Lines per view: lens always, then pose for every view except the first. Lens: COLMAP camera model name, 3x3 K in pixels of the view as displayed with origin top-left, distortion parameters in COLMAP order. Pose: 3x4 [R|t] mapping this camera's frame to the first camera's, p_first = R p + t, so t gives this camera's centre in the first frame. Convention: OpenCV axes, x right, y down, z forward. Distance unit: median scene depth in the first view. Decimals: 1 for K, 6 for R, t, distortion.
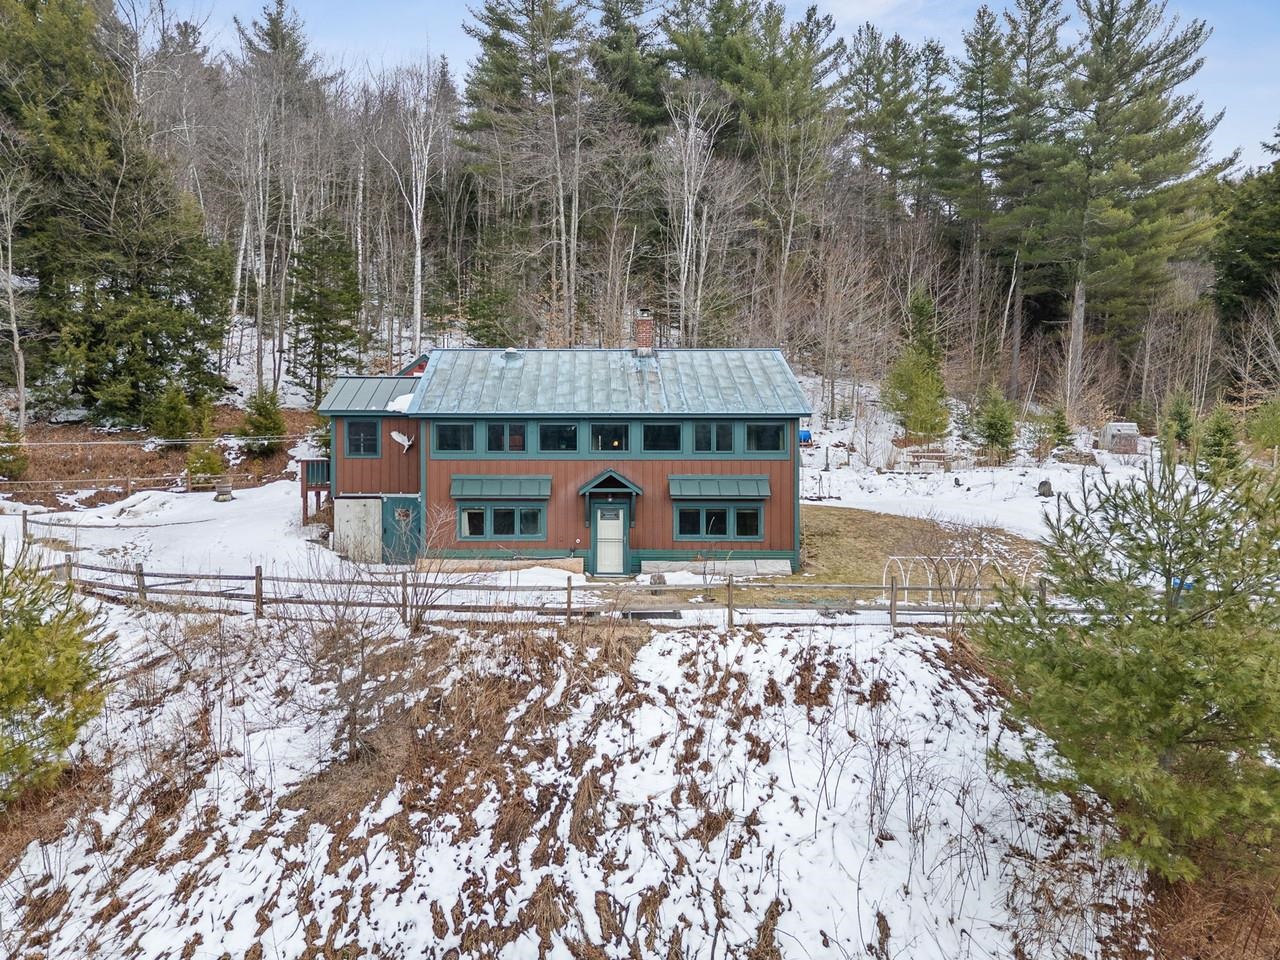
lens RADIAL K [[896.4, 0, 640.0], [0, 896.4, 480.0], [0, 0, 1]] dist [0.028933, -0.004127]
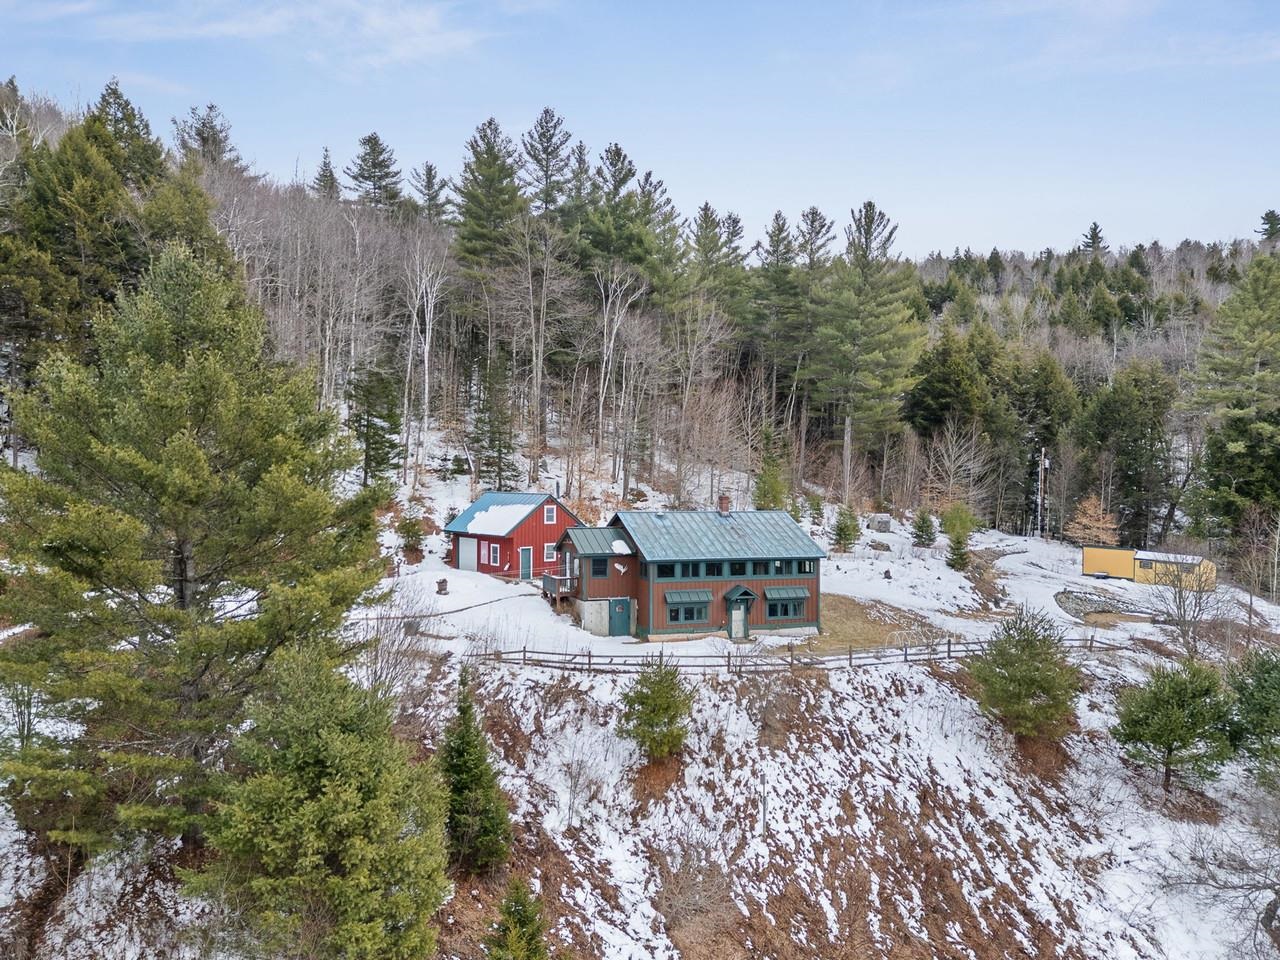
lens RADIAL K [[886.2, 0, 640.0], [0, 886.2, 480.0], [0, 0, 1]] dist [-0.000324, -0.000944]
pose [[0.936561, 0.012177, 0.350293, -0.944490], [-0.014829, 0.999878, 0.004889, -0.256401], [-0.350190, -0.009774, 0.936628, -0.780548]]
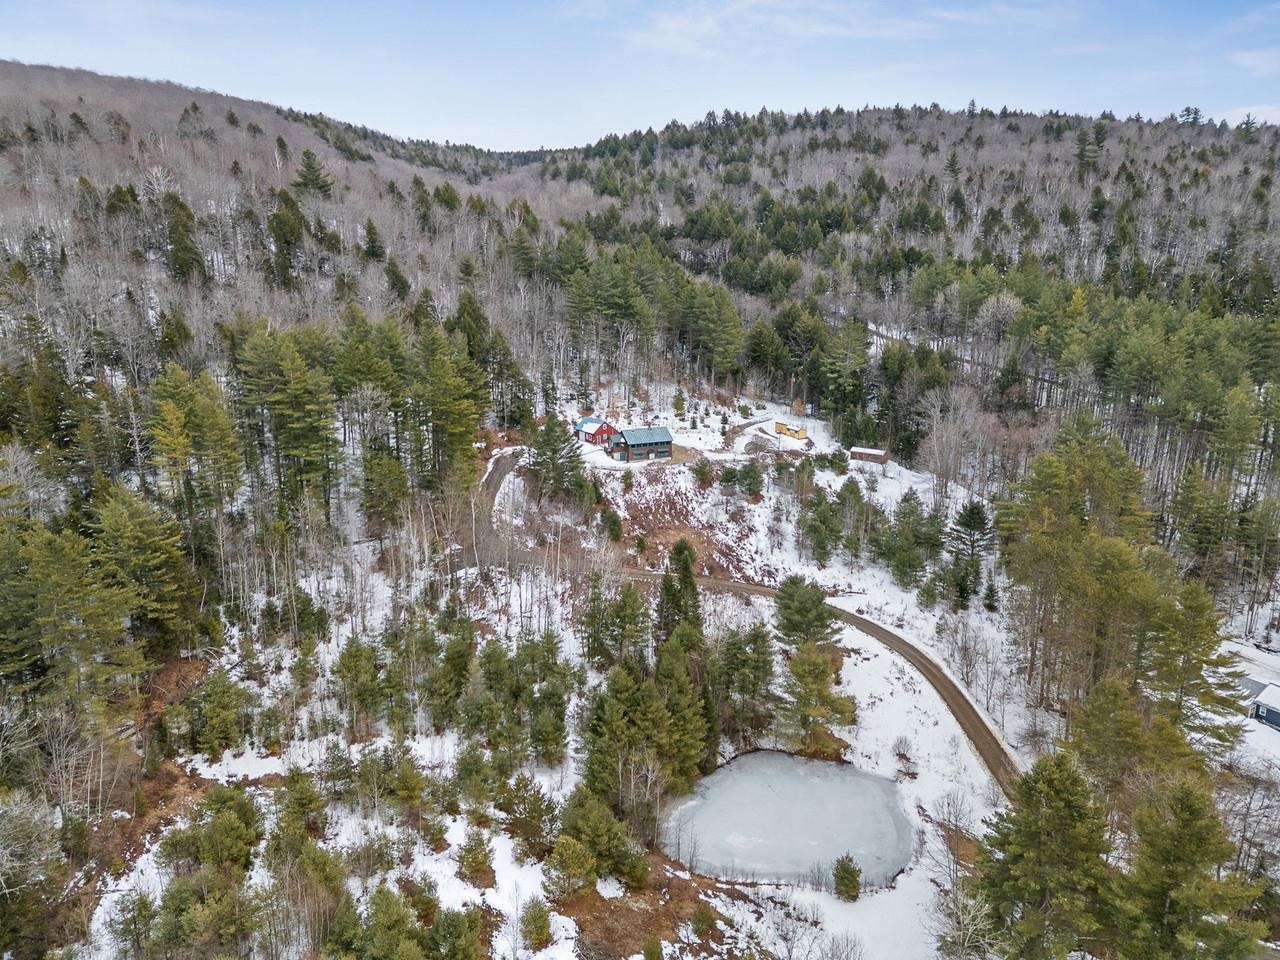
lens RADIAL K [[886.2, 0, 640.0], [0, 886.2, 480.0], [0, 0, 1]] dist [-0.000324, -0.000944]
pose [[0.951378, -0.098116, 0.291982, -2.623763], [0.016398, 0.962700, 0.270073, -2.006052], [-0.307590, -0.252153, 0.917501, -6.782654]]
